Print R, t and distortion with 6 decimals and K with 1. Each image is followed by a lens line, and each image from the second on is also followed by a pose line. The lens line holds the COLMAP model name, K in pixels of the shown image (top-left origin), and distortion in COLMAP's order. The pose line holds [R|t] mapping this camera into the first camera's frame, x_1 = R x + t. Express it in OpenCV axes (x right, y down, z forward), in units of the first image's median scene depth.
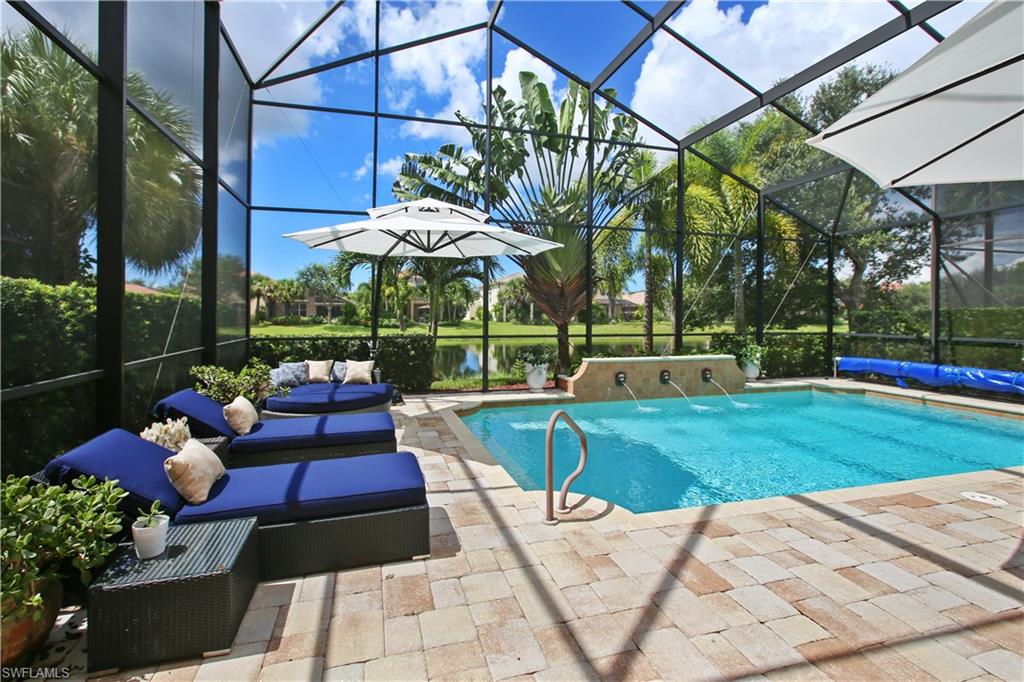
lens RADIAL K [[463.9, 0, 500.8], [0, 463.9, 310.0], [0, 0, 1]] dist [-0.014003, 0.000131]
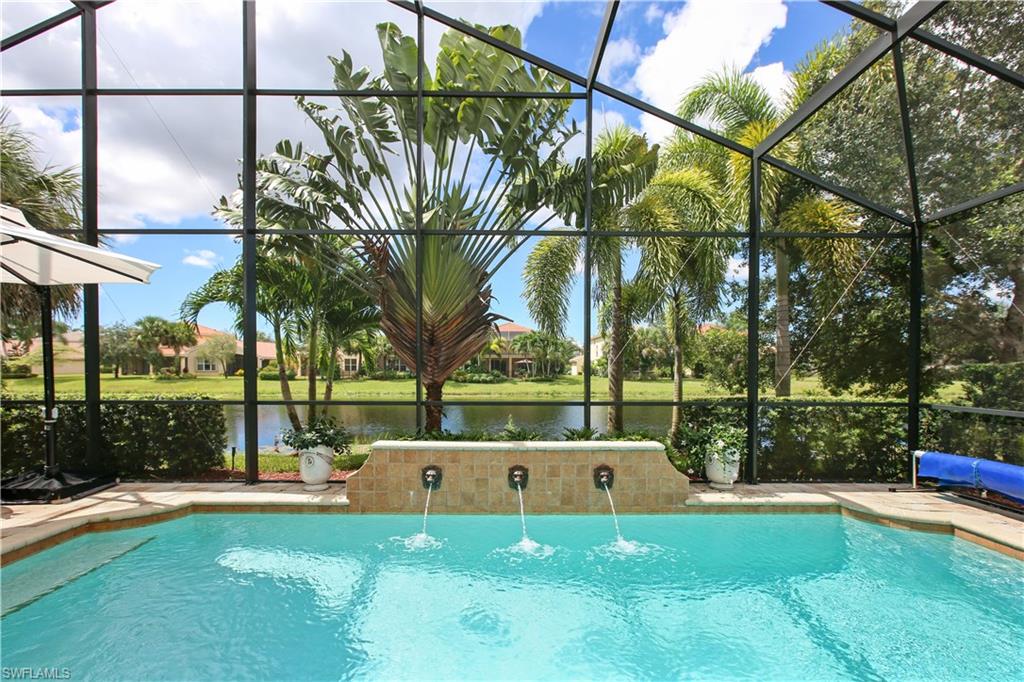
lens RADIAL K [[463.9, 0, 505.7], [0, 463.9, 372.0], [0, 0, 1]] dist [-0.014003, 0.000131]
pose [[0.962738, 0.000914, -0.270435, 0.447364], [0.003304, 0.999880, 0.015143, 0.003097], [0.270416, -0.015473, 0.962619, 0.394797]]
